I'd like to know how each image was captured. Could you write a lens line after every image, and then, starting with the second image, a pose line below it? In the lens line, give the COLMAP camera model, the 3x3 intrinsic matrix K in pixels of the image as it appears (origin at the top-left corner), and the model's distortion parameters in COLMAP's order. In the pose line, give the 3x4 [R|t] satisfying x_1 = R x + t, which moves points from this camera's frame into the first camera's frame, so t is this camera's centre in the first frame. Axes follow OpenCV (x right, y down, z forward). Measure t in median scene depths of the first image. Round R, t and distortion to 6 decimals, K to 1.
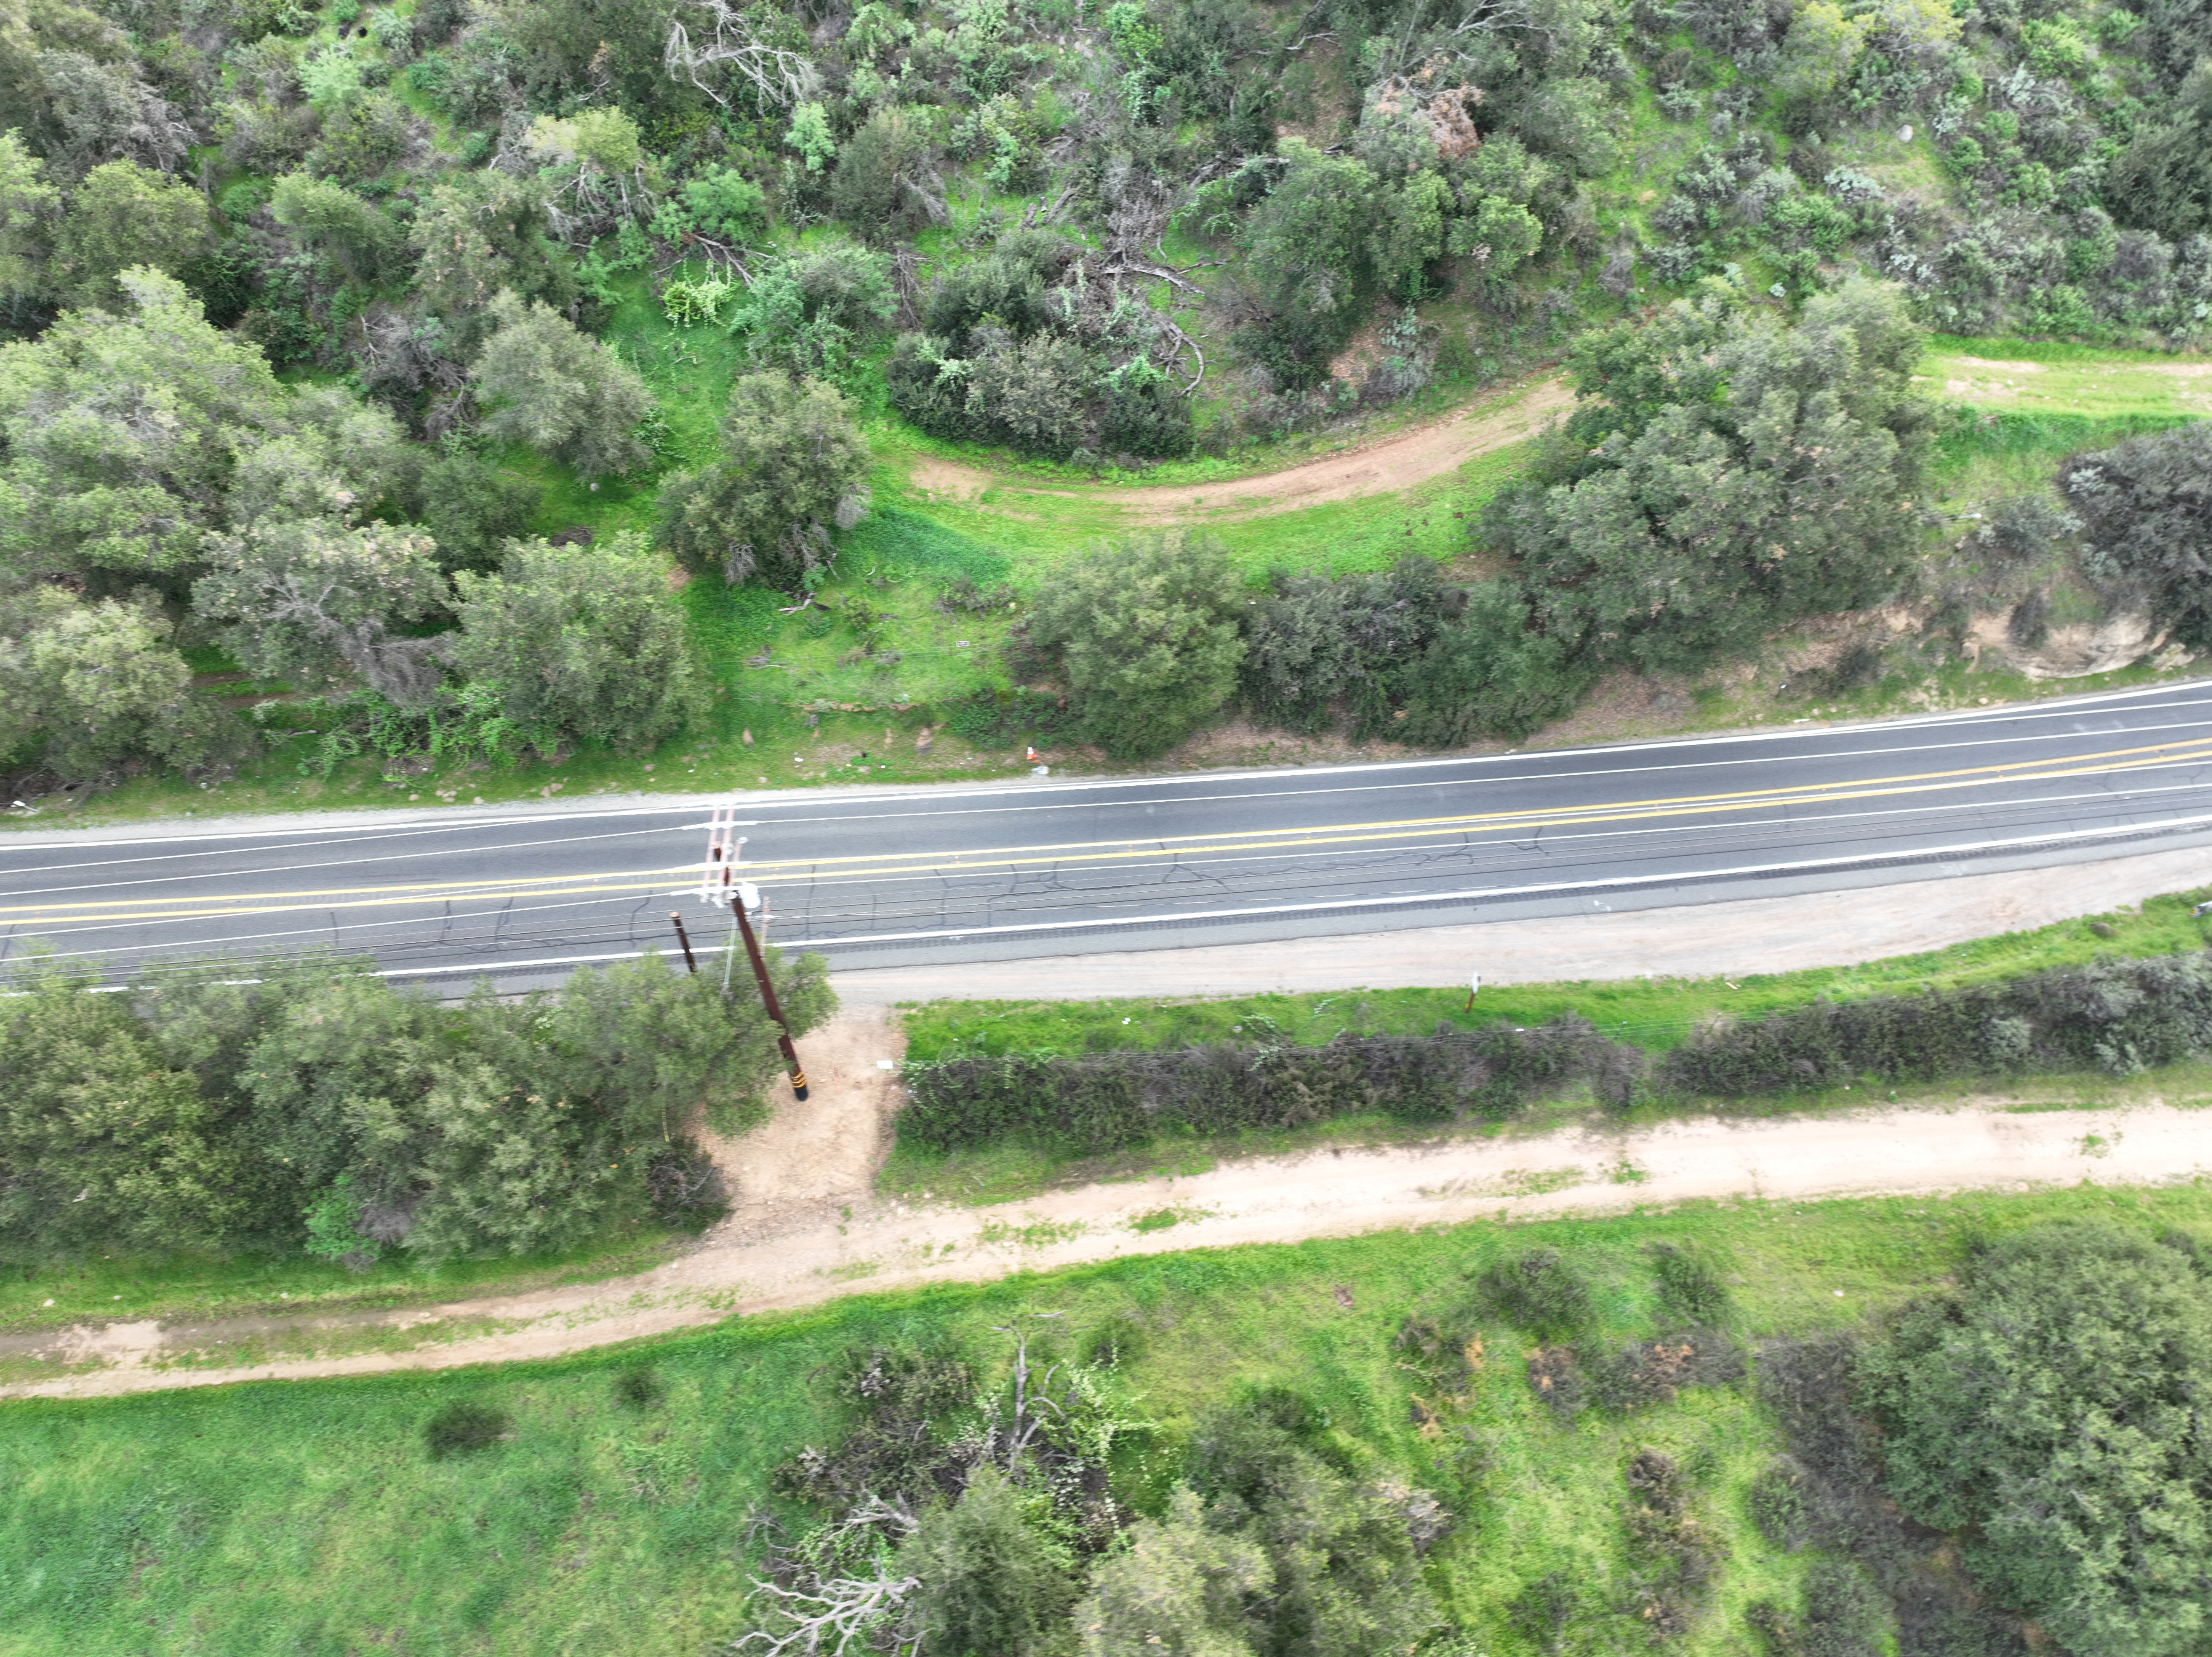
lens RADIAL K [[1564.1, 0, 1106.0], [0, 1564.1, 828.5], [0, 0, 1]] dist [-0.001122, 0.025003]
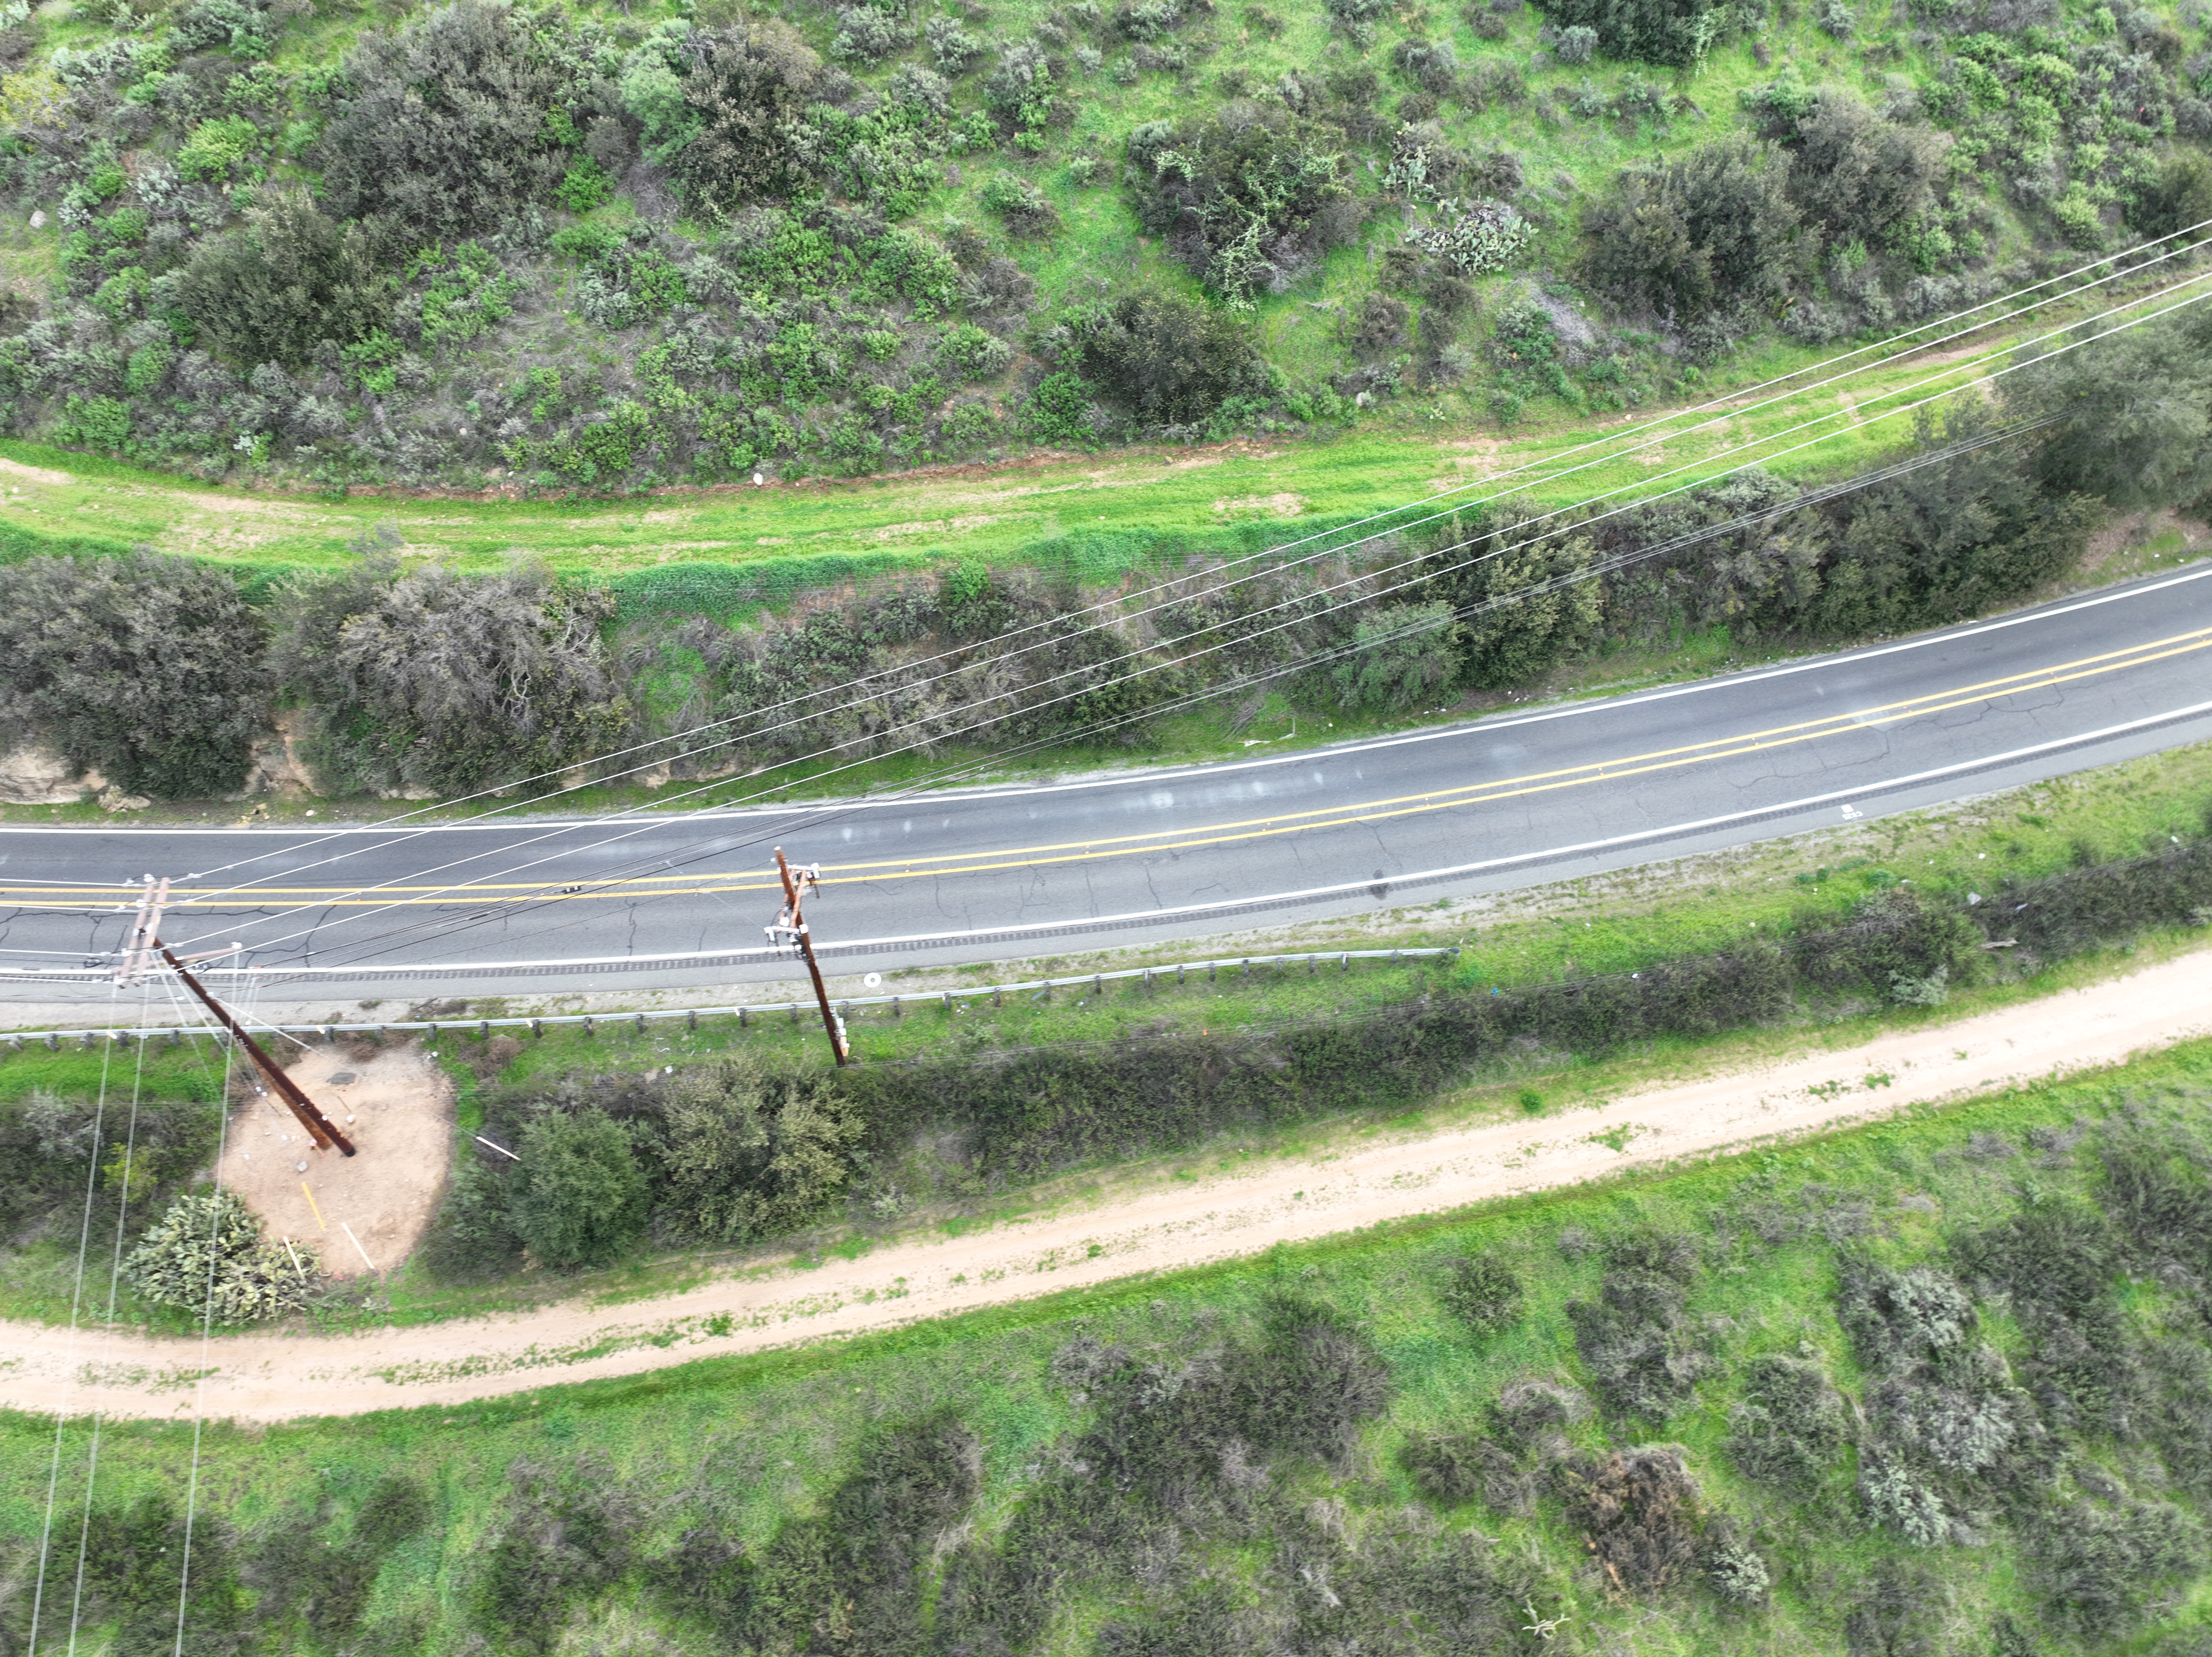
lens RADIAL K [[1564.1, 0, 1106.0], [0, 1564.1, 828.5], [0, 0, 1]] dist [-0.001122, 0.025003]
pose [[0.981195, 0.151530, -0.119564, 1.404746], [-0.150690, 0.988450, 0.016081, -0.200041], [0.120620, 0.002238, 0.992696, 0.129921]]
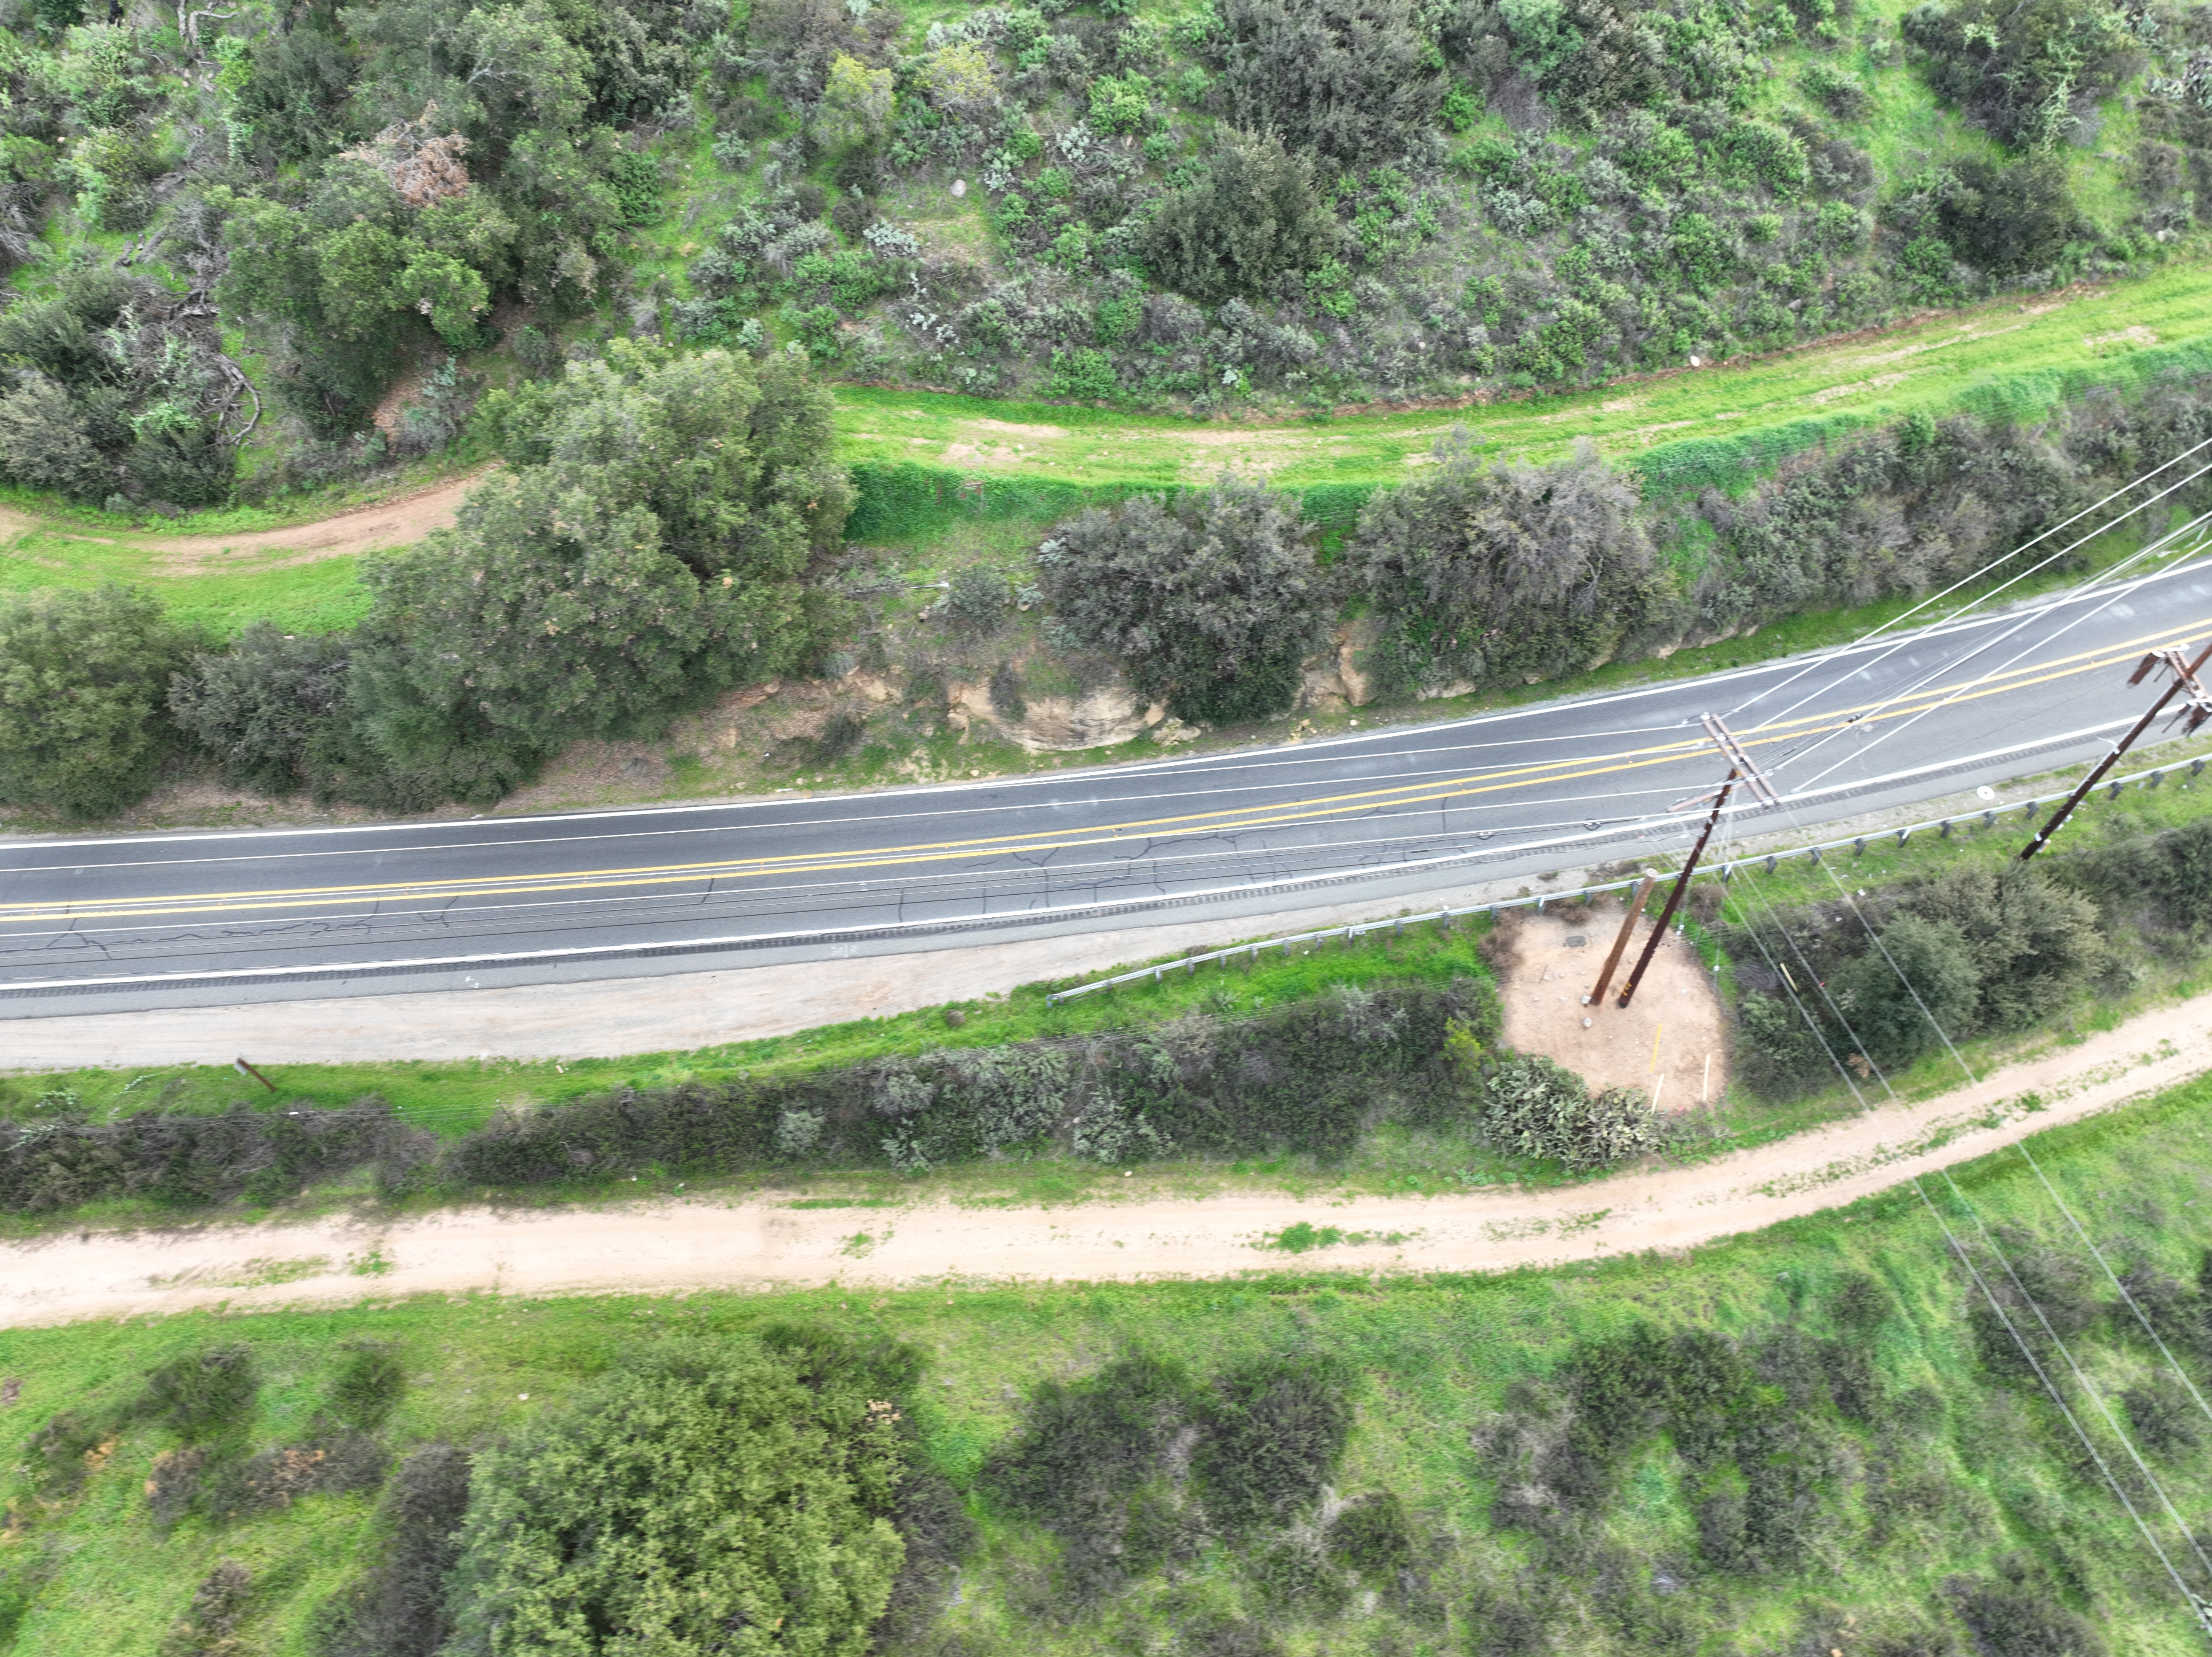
lens RADIAL K [[1564.1, 0, 1106.0], [0, 1564.1, 828.5], [0, 0, 1]] dist [-0.001122, 0.025003]
pose [[0.999631, 0.019014, -0.019408, 0.666550], [-0.018969, 0.999817, 0.002498, -0.051396], [0.019452, -0.002129, 0.999809, 0.028908]]
